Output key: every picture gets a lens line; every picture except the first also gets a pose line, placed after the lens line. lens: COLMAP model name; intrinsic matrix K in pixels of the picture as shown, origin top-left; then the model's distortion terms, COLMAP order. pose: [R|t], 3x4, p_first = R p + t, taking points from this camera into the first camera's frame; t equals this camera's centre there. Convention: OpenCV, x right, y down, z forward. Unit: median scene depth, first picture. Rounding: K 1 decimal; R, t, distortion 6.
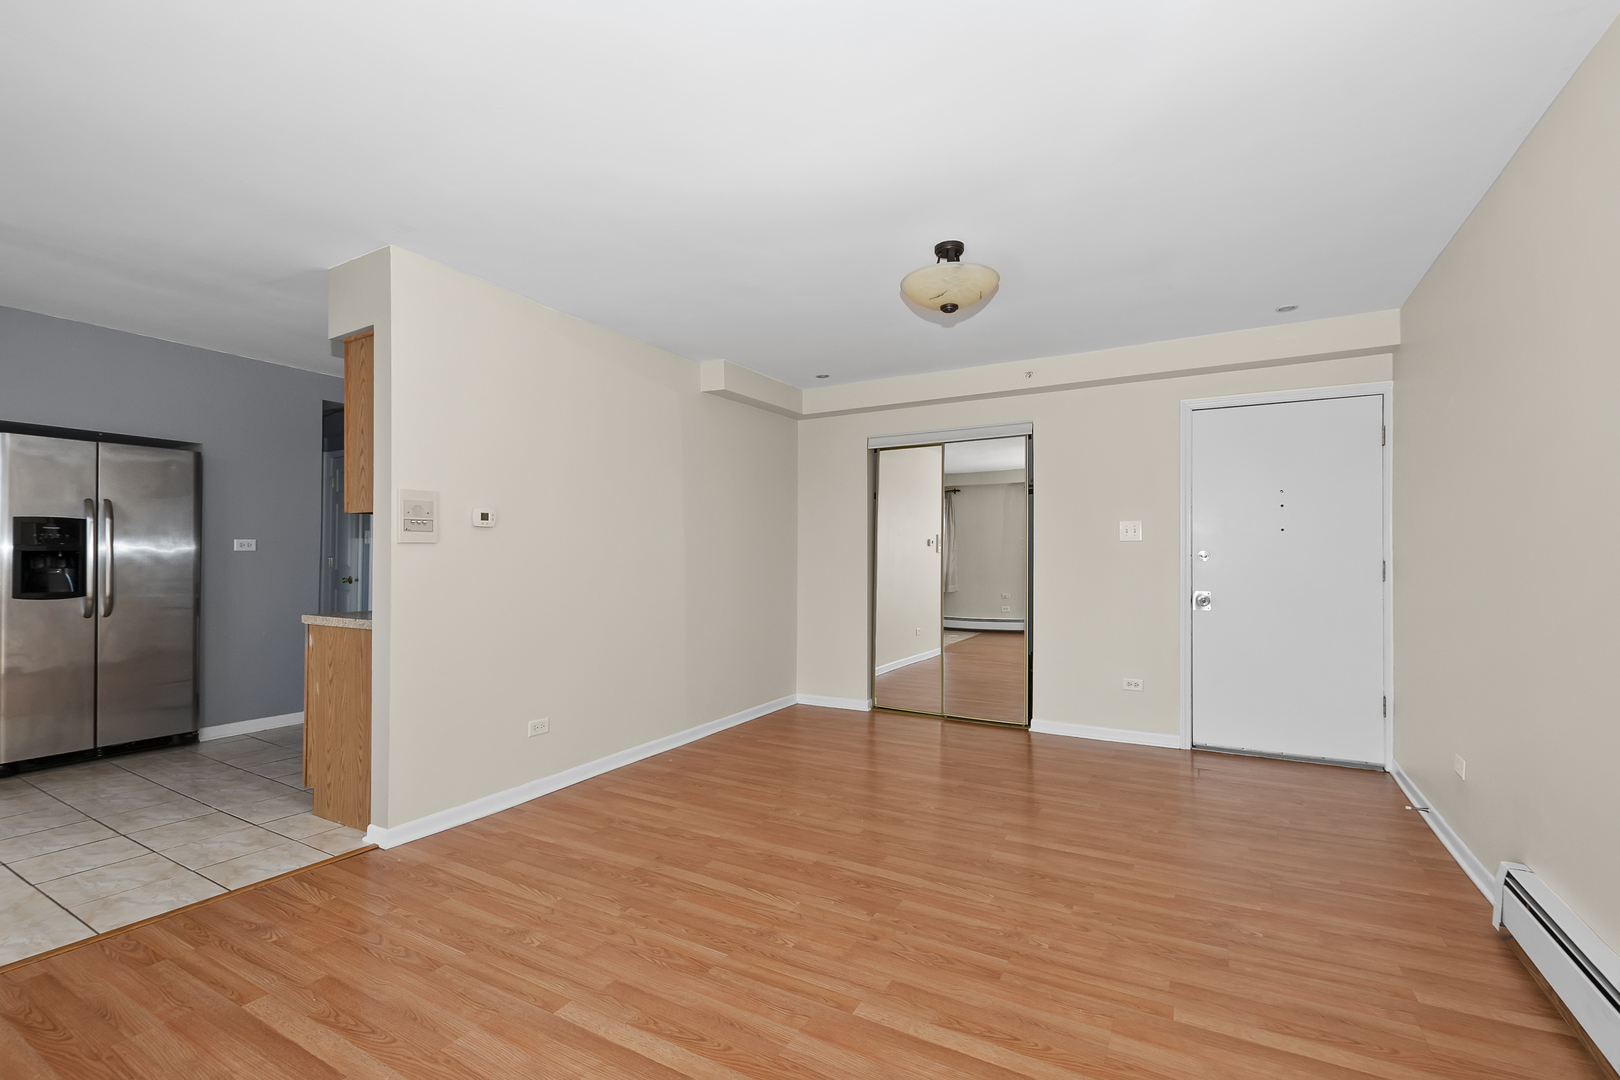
lens RADIAL K [[705.2, 0, 807.9], [0, 705.2, 551.4], [0, 0, 1]] dist [-0.001092, -0.000239]
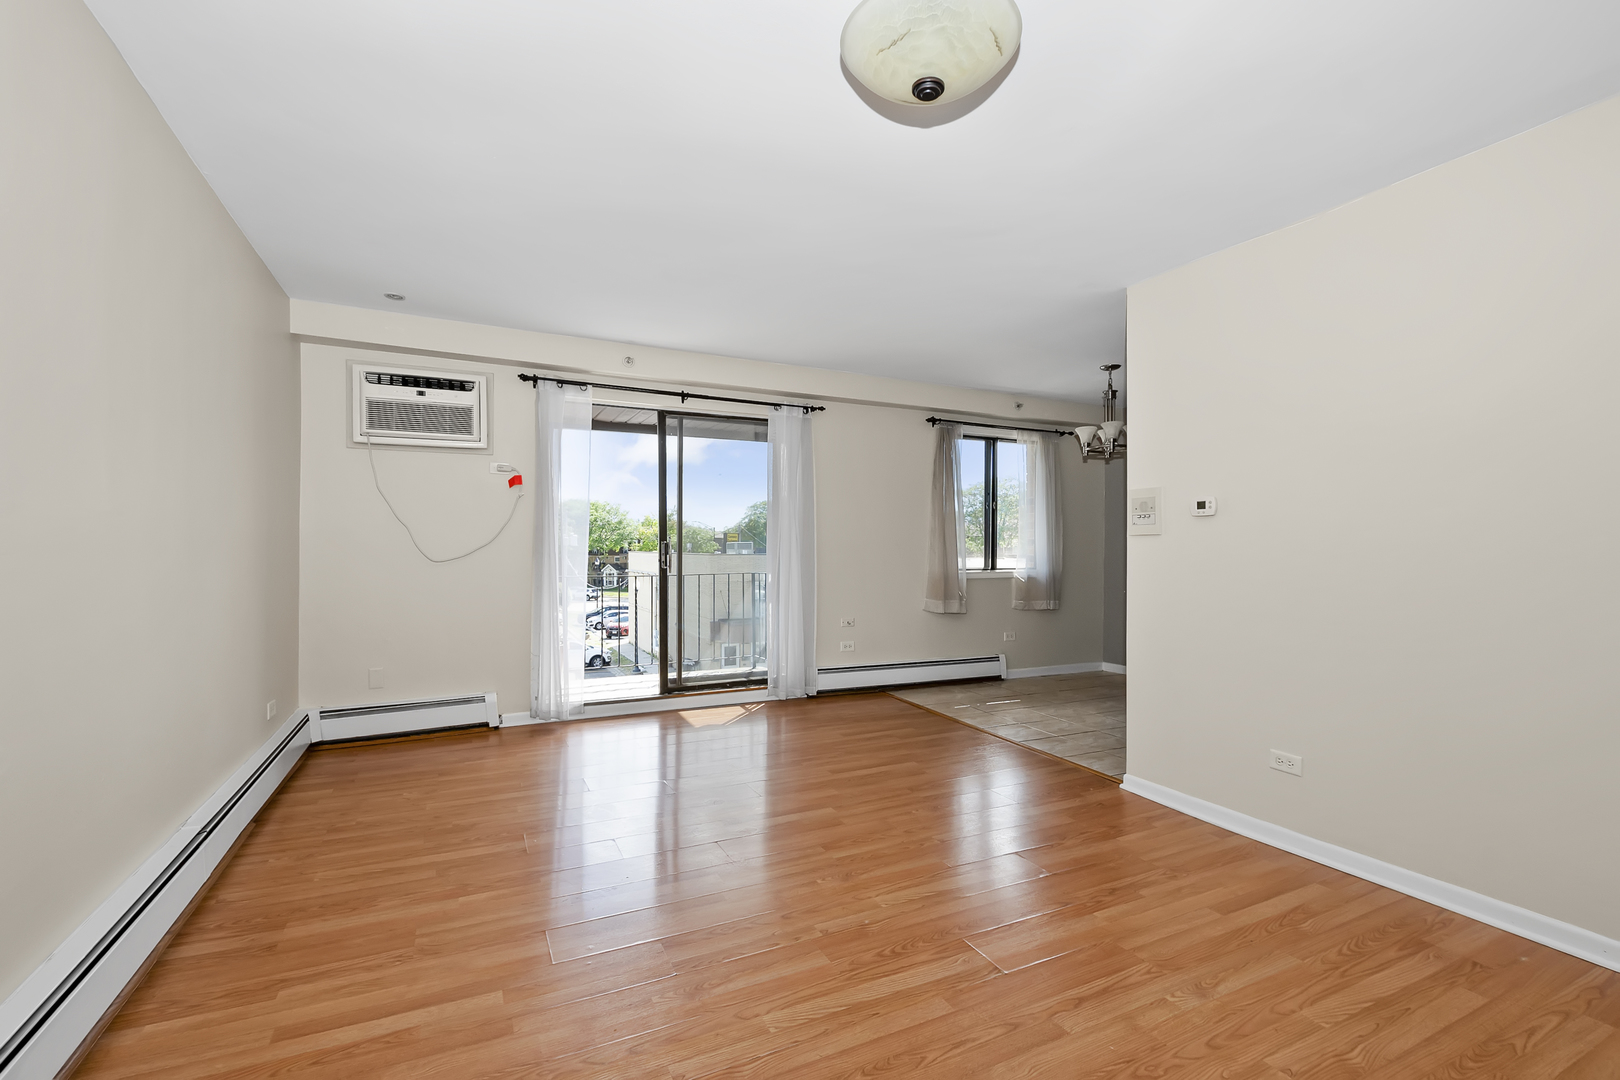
lens RADIAL K [[705.2, 0, 807.9], [0, 705.2, 551.4], [0, 0, 1]] dist [-0.001092, -0.000239]
pose [[-0.561701, -0.000872, -0.827340, 0.695889], [-0.000805, 1.000000, -0.000508, 0.015569], [0.827340, 0.000381, -0.561702, 1.209959]]
